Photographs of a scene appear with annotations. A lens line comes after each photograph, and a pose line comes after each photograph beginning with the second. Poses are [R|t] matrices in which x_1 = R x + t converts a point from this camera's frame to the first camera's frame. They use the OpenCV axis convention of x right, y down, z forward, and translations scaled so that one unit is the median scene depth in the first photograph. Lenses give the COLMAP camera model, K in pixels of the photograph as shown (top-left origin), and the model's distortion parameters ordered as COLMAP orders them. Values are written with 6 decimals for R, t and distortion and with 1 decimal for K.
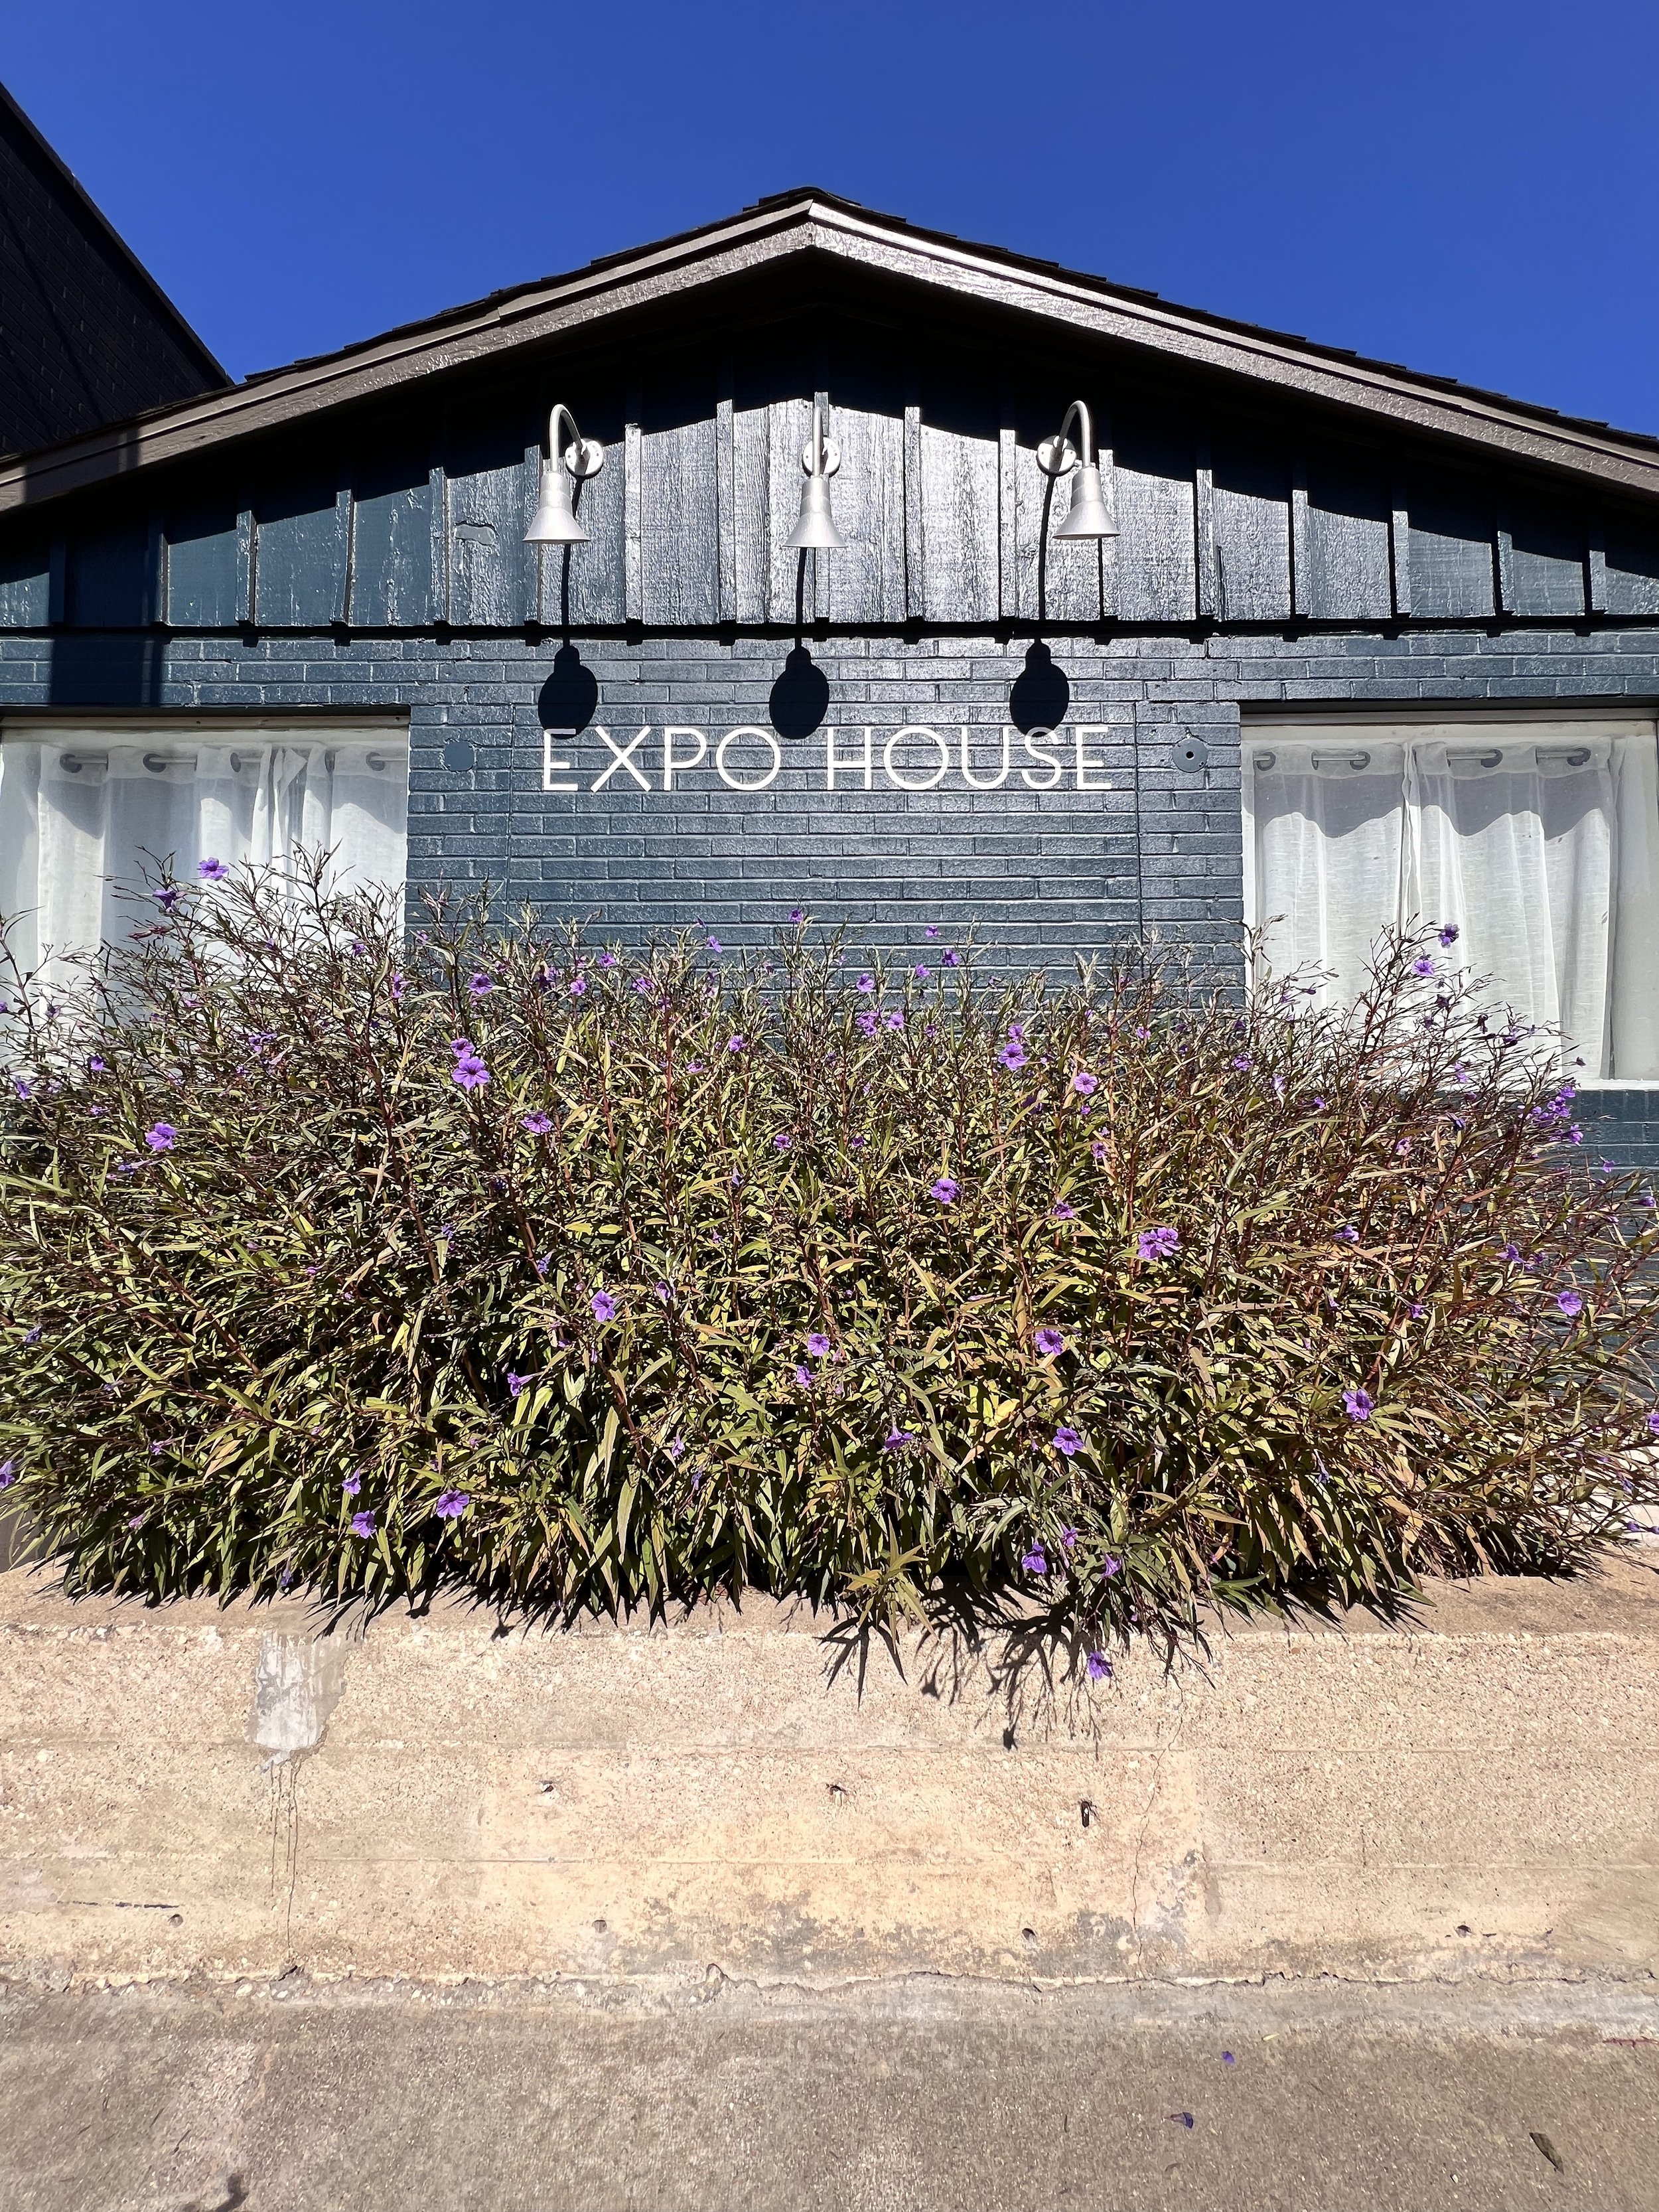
lens RADIAL K [[881.3, 0, 833.2], [0, 881.3, 1109.2], [0, 0, 1]] dist [0.000285, -0.000003]
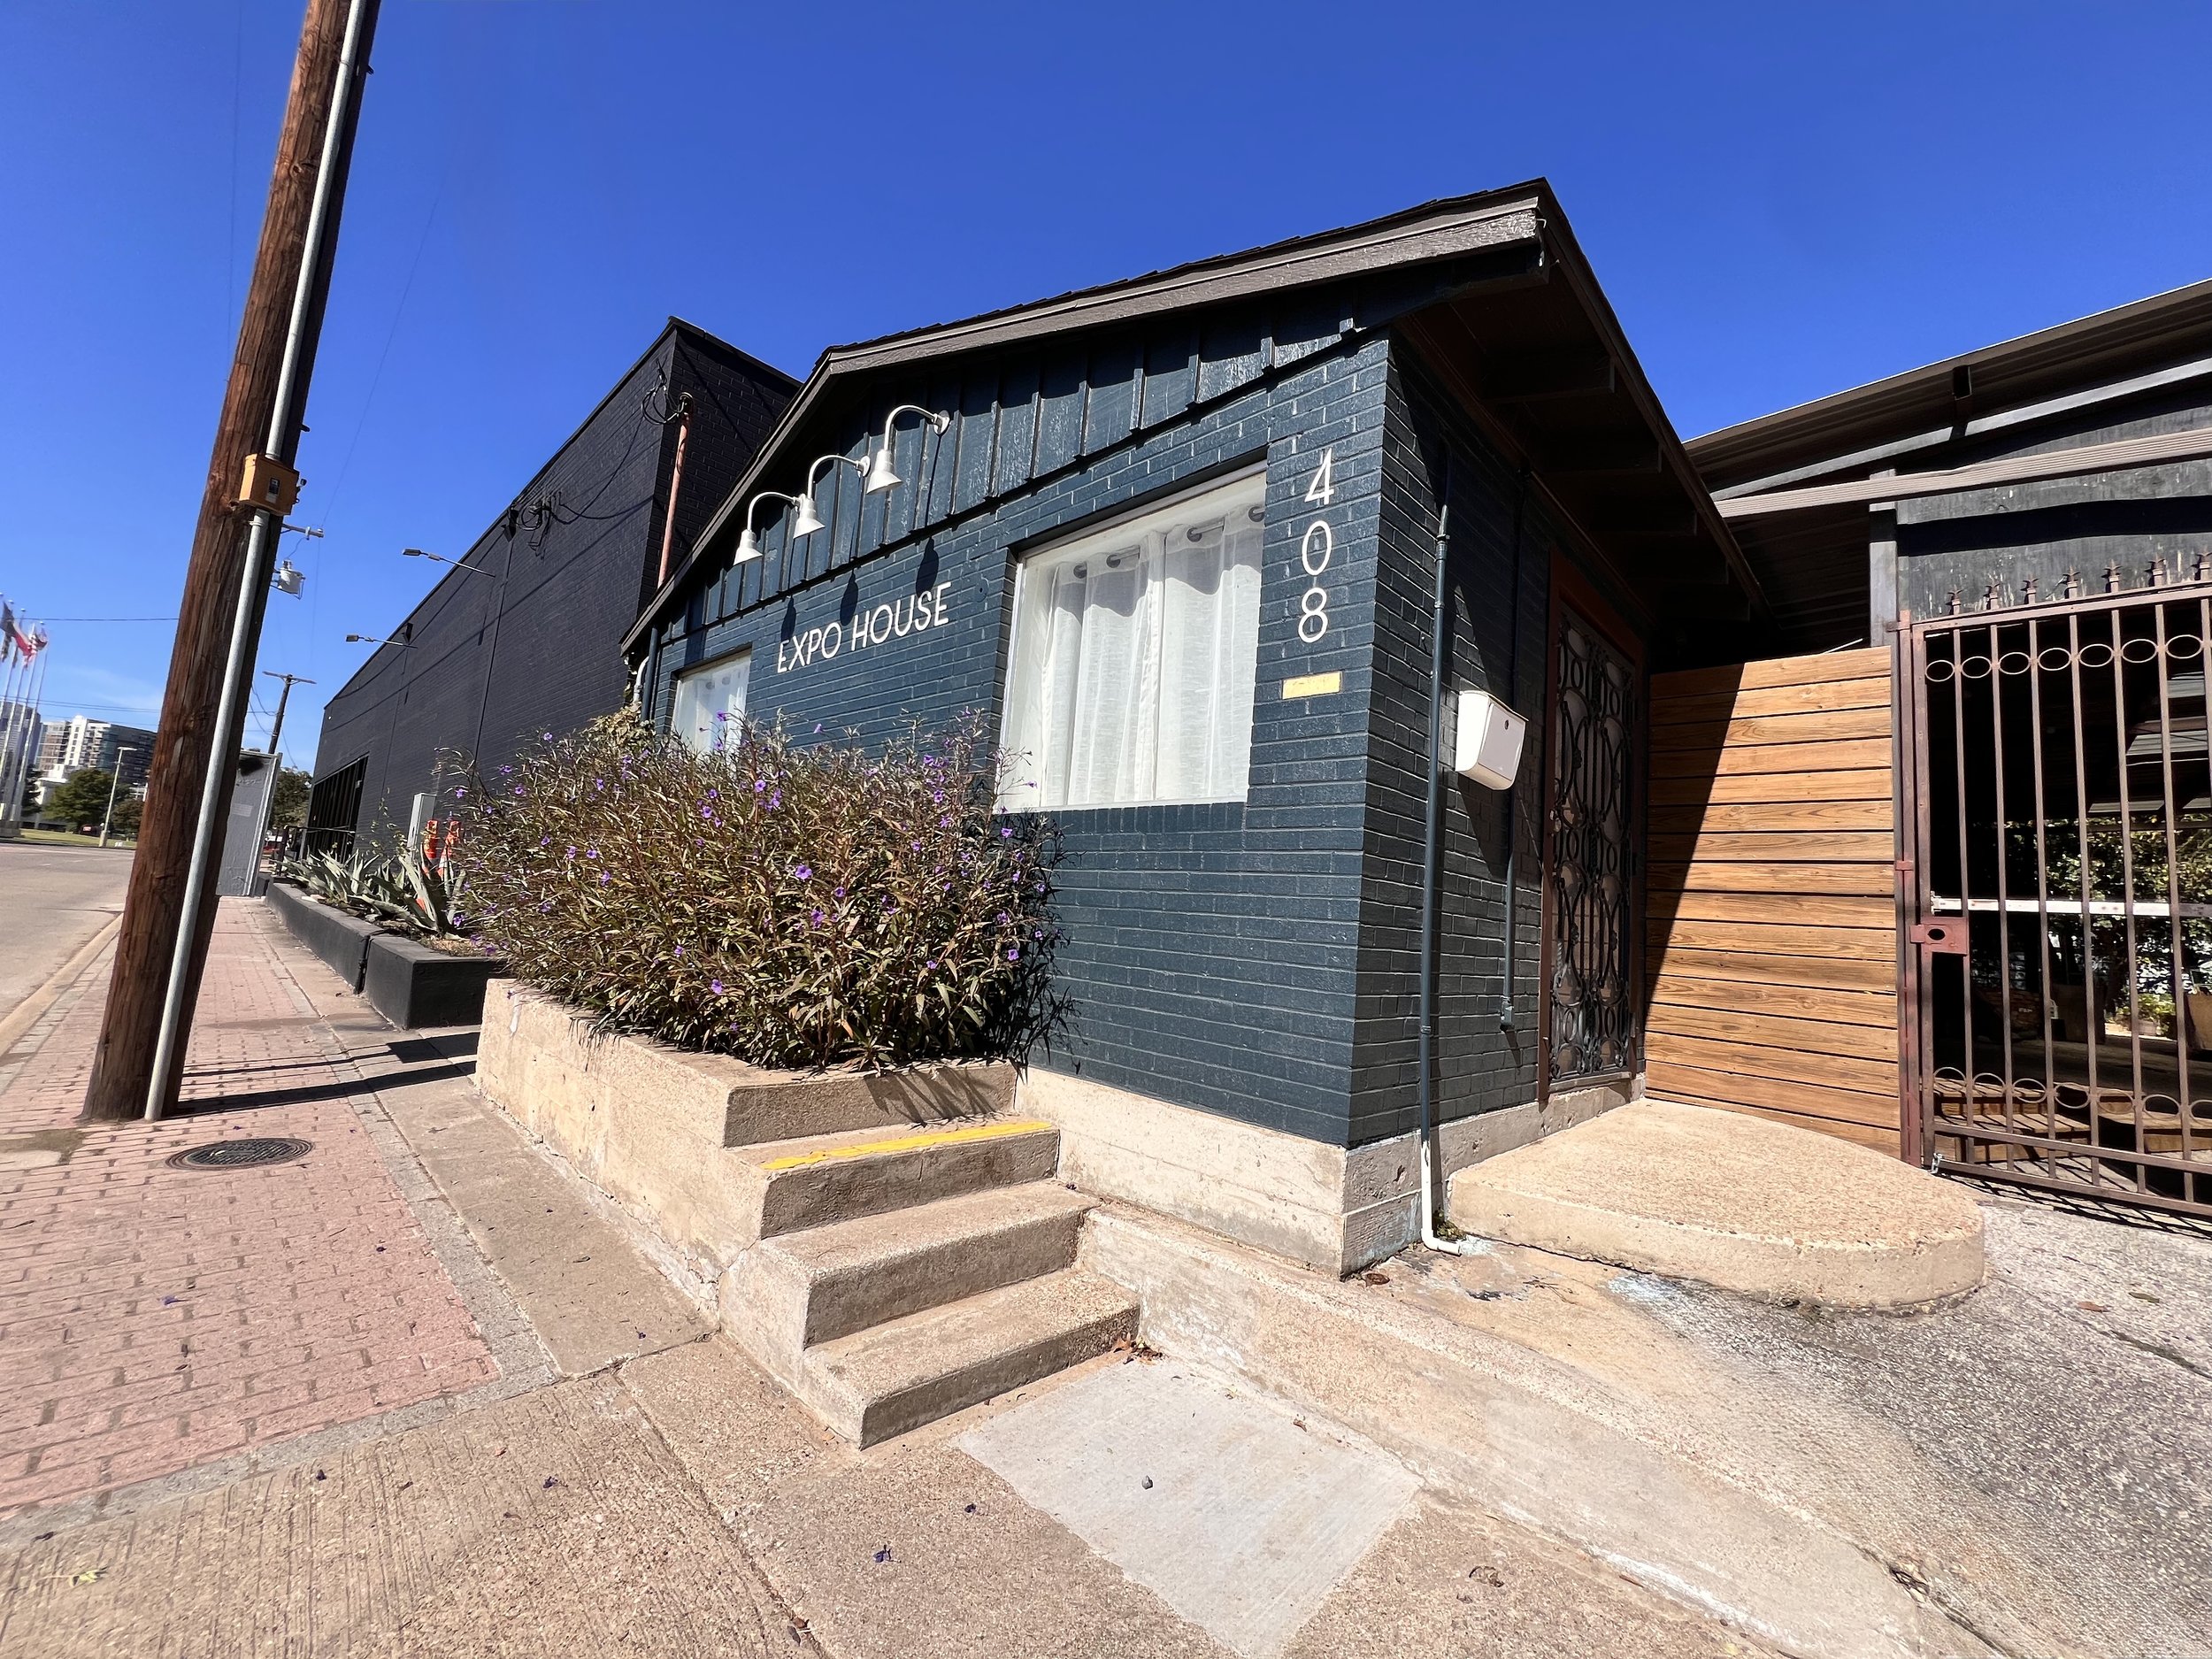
lens RADIAL K [[881.3, 0, 1102.5], [0, 881.3, 828.9], [0, 0, 1]] dist [0.000285, -0.000003]
pose [[0.721333, -0.014717, -0.692433, 1.575275], [-0.042115, 0.996992, -0.065064, 0.087017], [0.691307, 0.076094, 0.718543, 0.106900]]
